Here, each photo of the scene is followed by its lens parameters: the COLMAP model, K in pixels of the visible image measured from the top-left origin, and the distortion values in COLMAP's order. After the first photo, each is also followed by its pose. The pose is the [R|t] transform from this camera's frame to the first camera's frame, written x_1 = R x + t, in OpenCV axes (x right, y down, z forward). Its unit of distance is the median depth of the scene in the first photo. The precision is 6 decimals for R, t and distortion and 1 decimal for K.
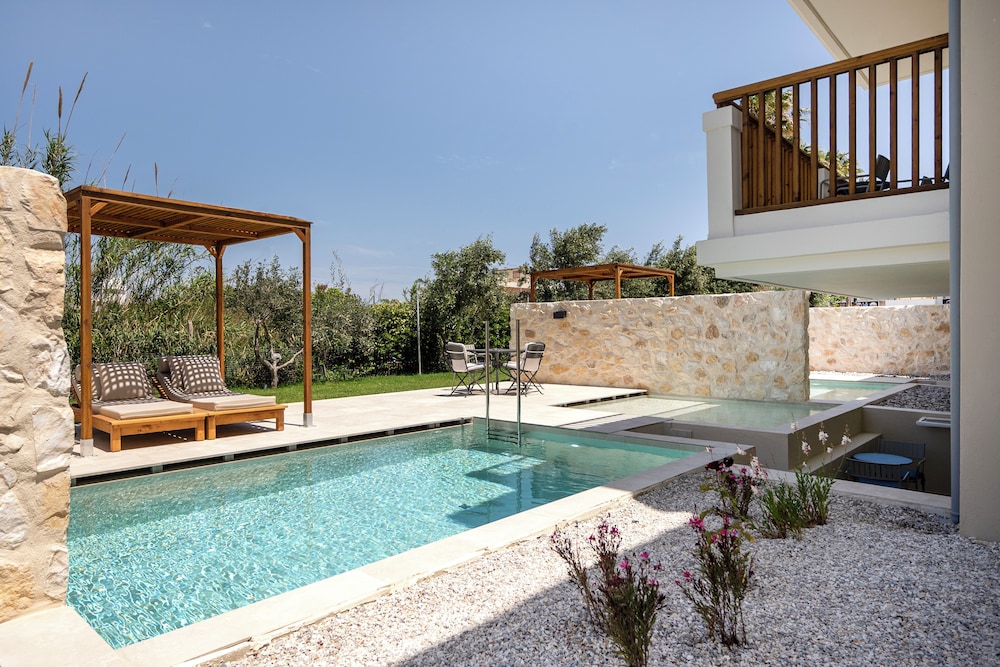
lens RADIAL K [[625.4, 0, 500.9], [0, 625.4, 332.0], [0, 0, 1]] dist [-0.000871, -0.002534]
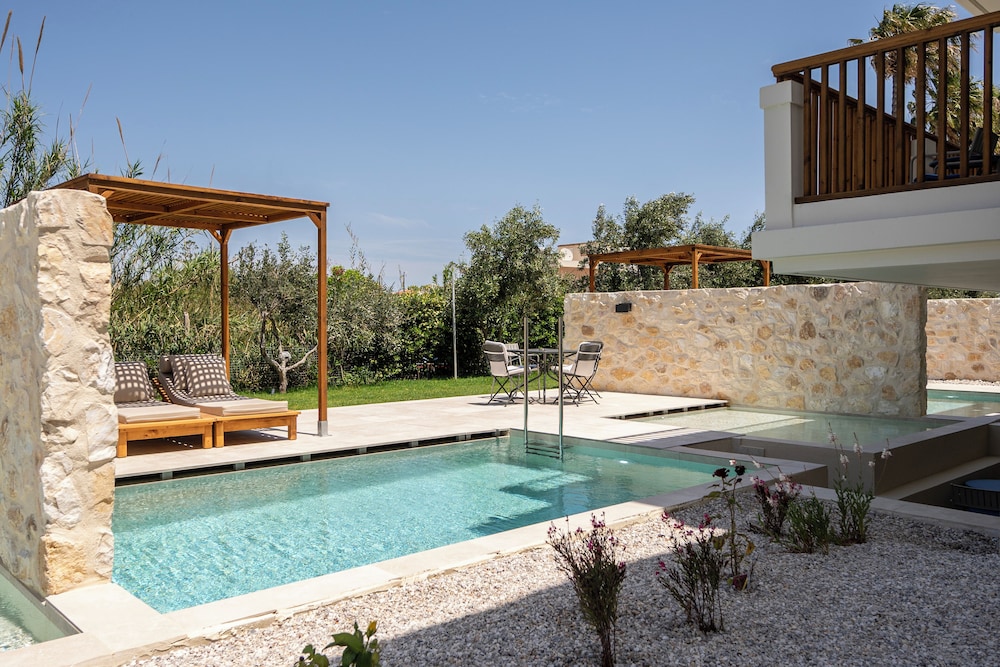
lens RADIAL K [[810.4, 0, 499.4], [0, 810.4, 332.3], [0, 0, 1]] dist [-0.008547, 0.002499]
pose [[0.996554, 0.006446, -0.082690, 0.036196], [-0.005658, 0.999936, 0.009757, -0.008641], [0.082748, -0.009255, 0.996528, -0.126790]]
